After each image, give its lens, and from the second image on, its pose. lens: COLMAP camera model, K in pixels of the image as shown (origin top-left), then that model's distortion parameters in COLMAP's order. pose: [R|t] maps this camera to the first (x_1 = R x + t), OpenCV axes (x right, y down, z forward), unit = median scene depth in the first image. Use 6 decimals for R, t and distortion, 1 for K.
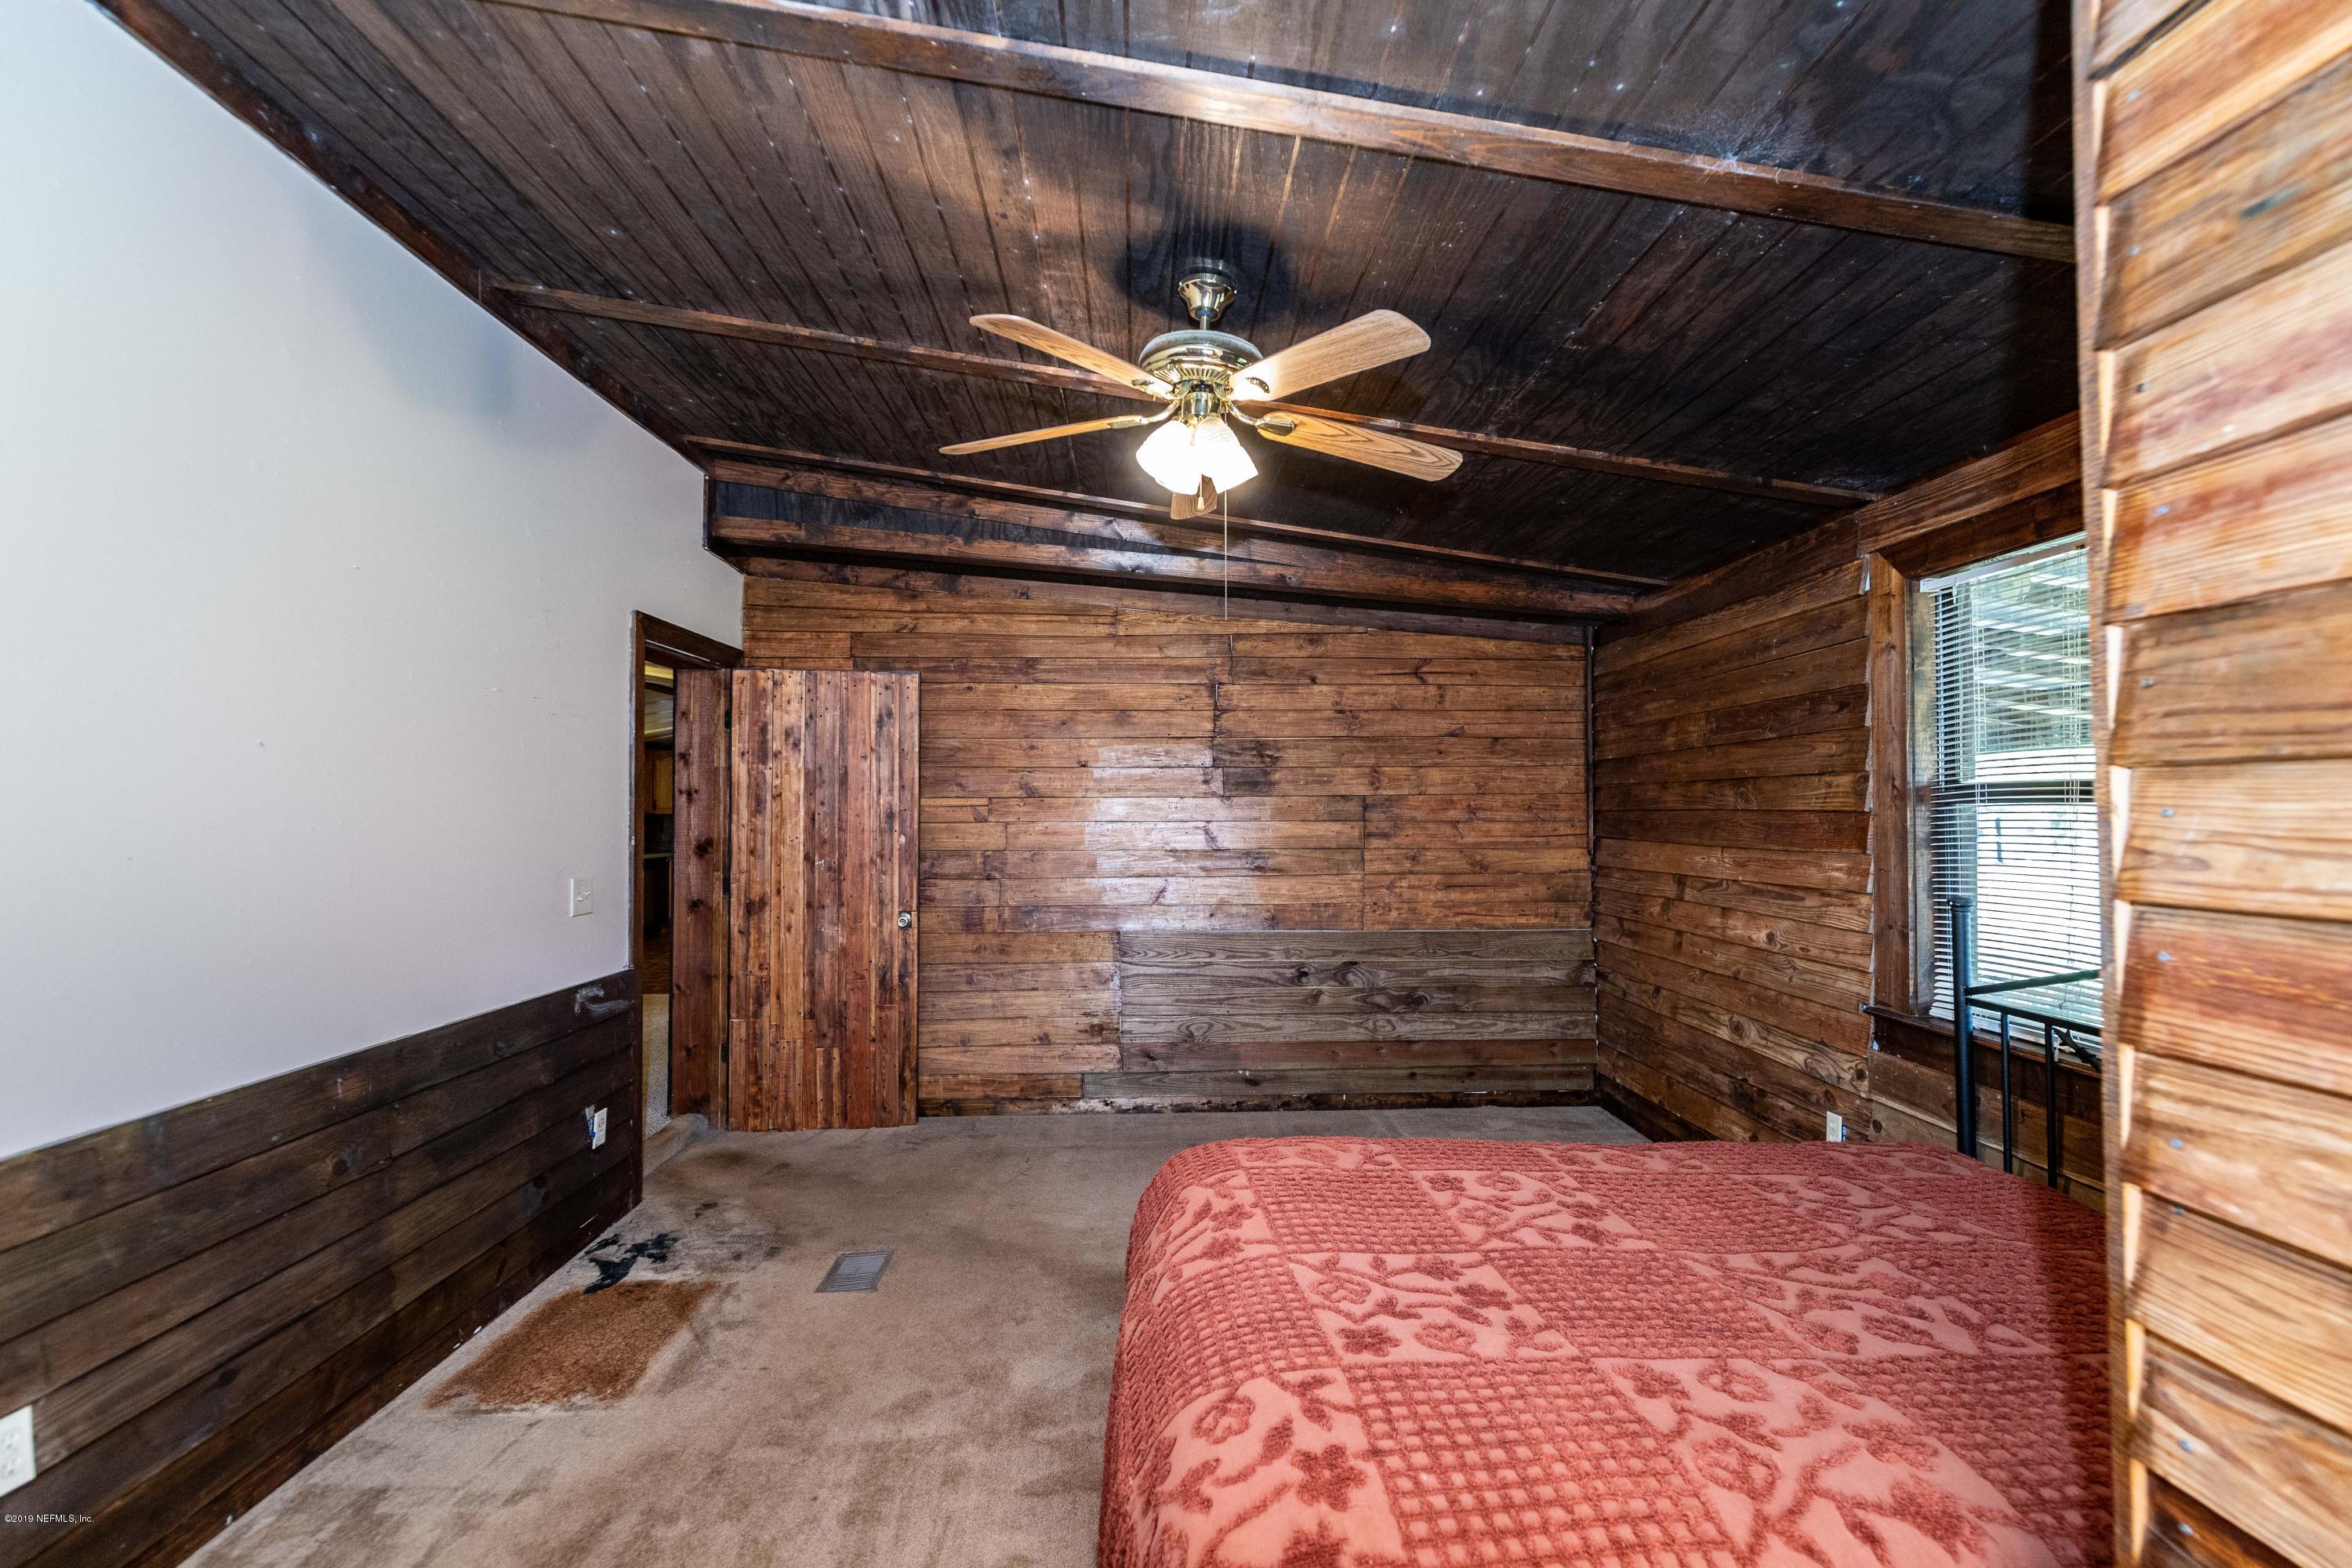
lens RADIAL K [[1022.5, 0, 1178.1], [0, 1022.5, 786.5], [0, 0, 1]] dist [-0.002129, -0.000801]
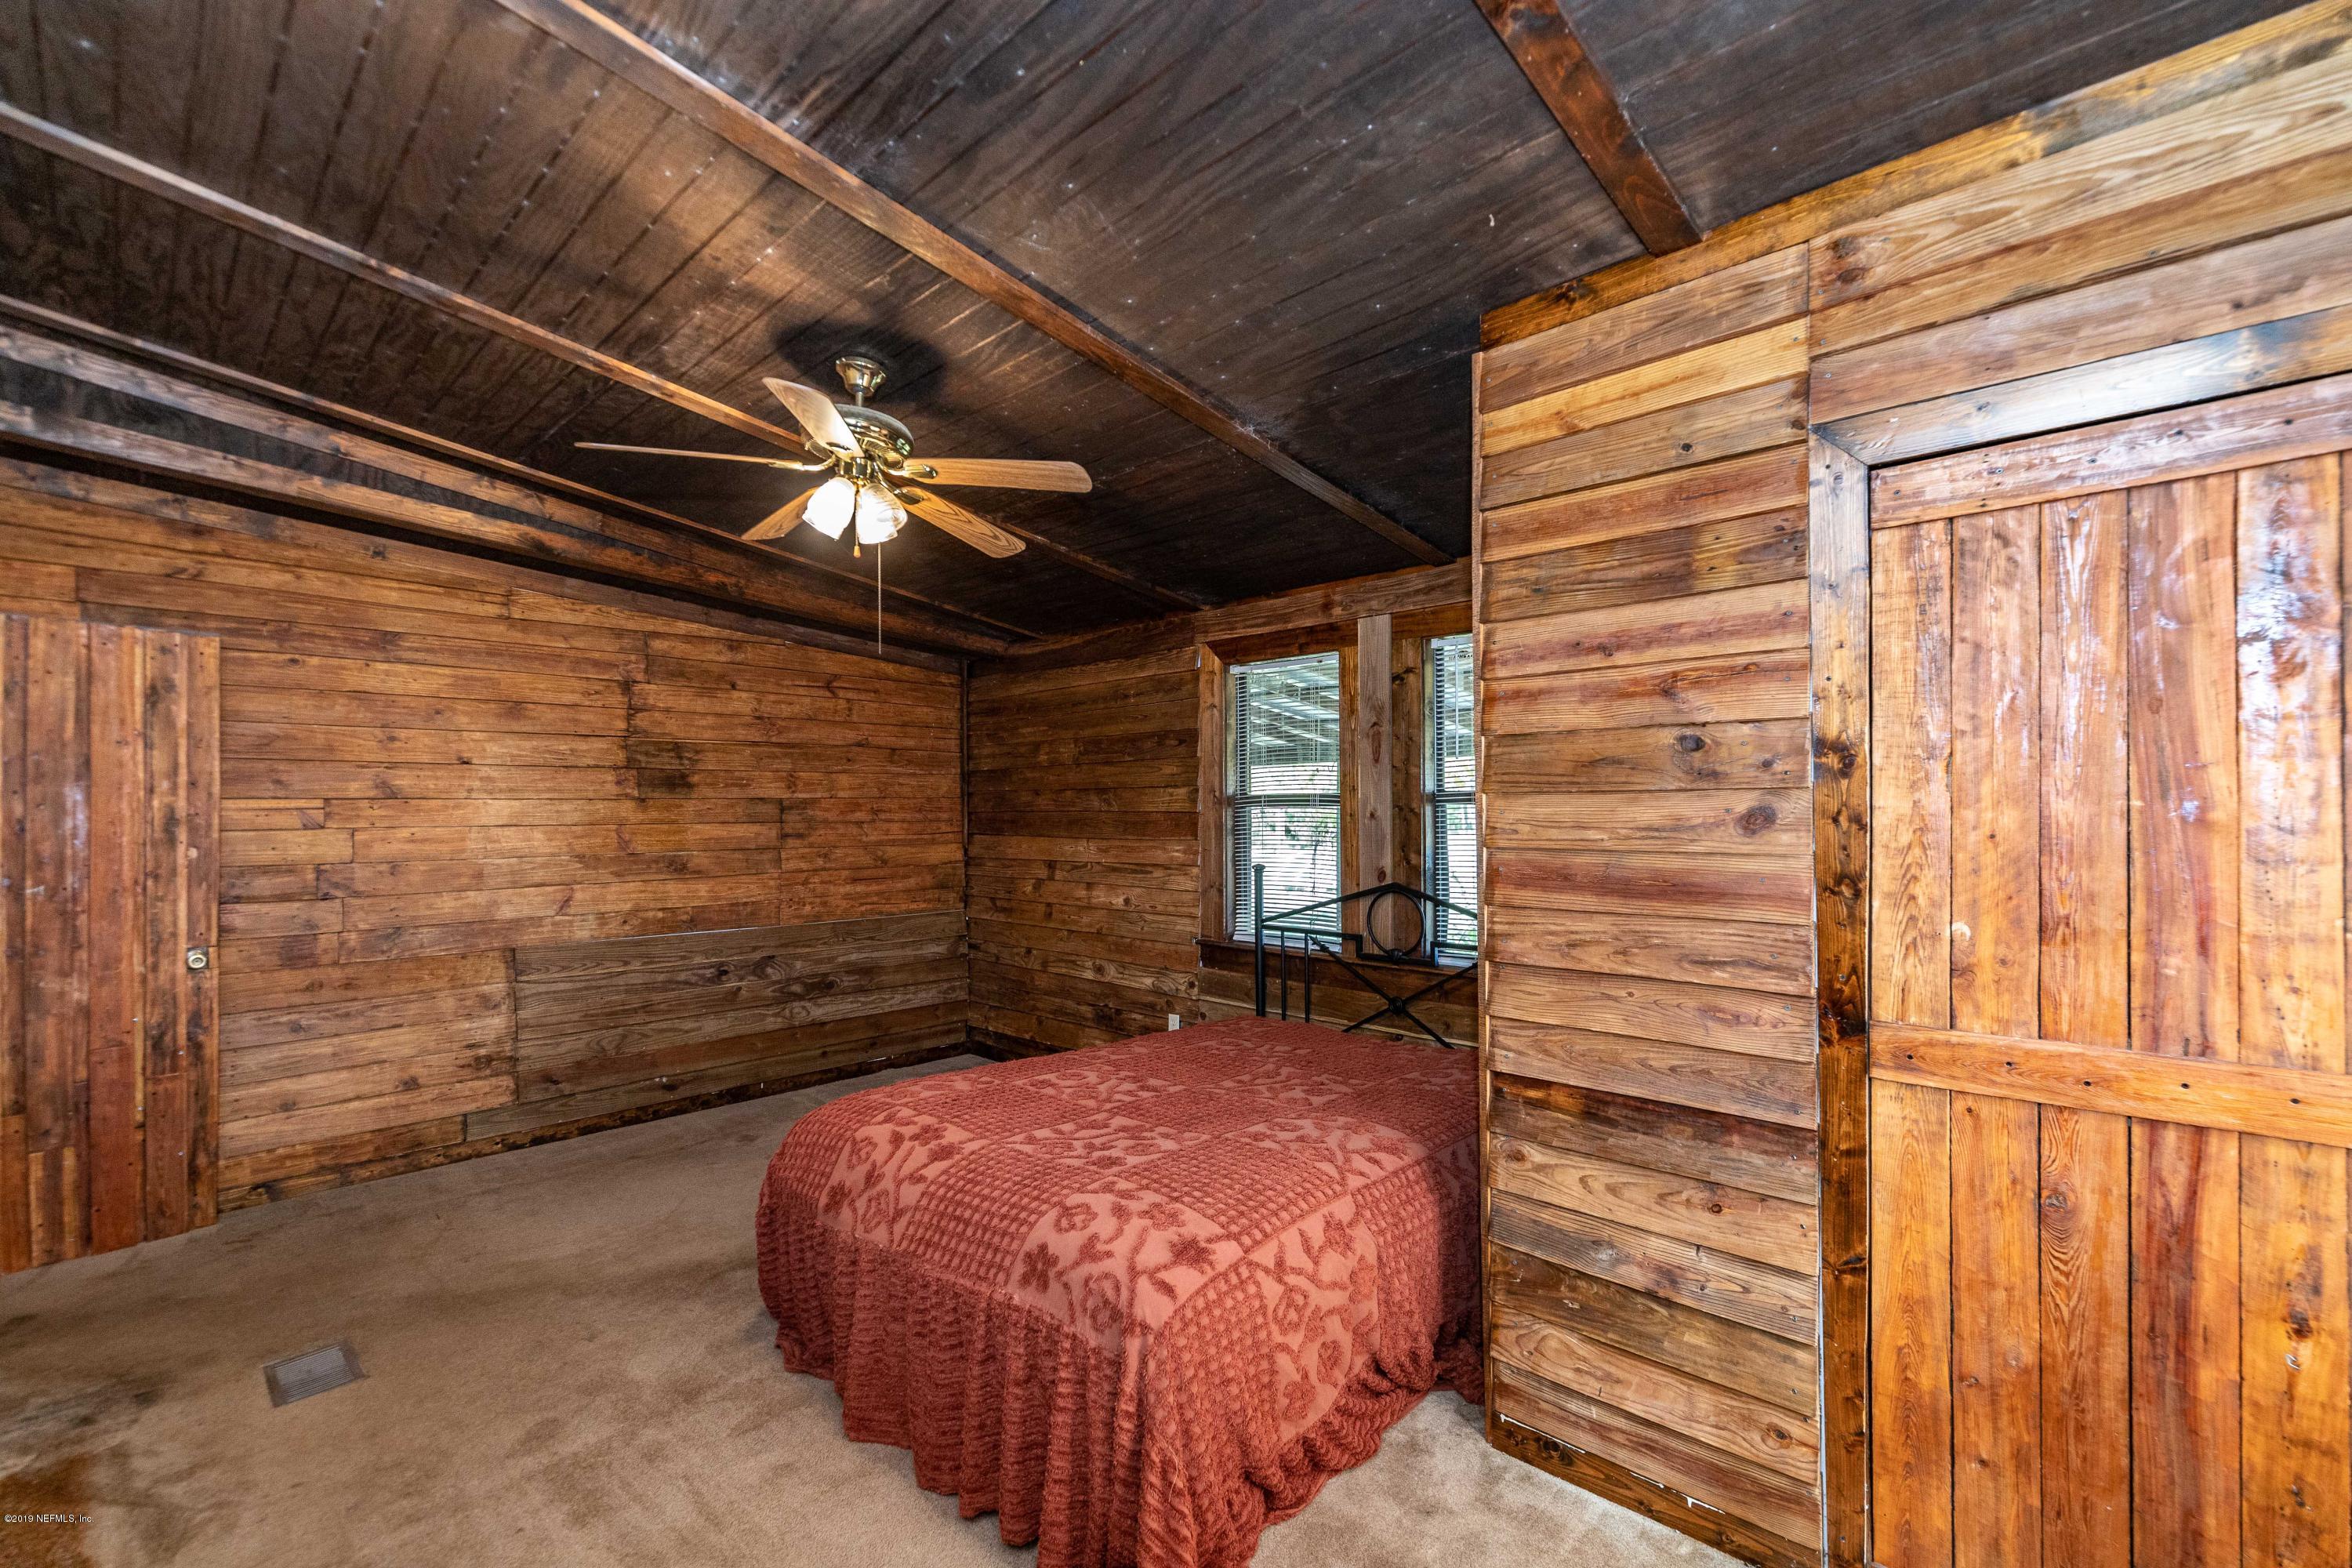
lens RADIAL K [[1022.3, 0, 1181.6], [0, 1022.3, 794.9], [0, 0, 1]] dist [0.001243, -0.000055]
pose [[0.719219, 0.008272, 0.694735, -0.273127], [-0.013028, 0.999914, 0.001581, -0.002232], [-0.694662, -0.010188, 0.719264, -0.056078]]
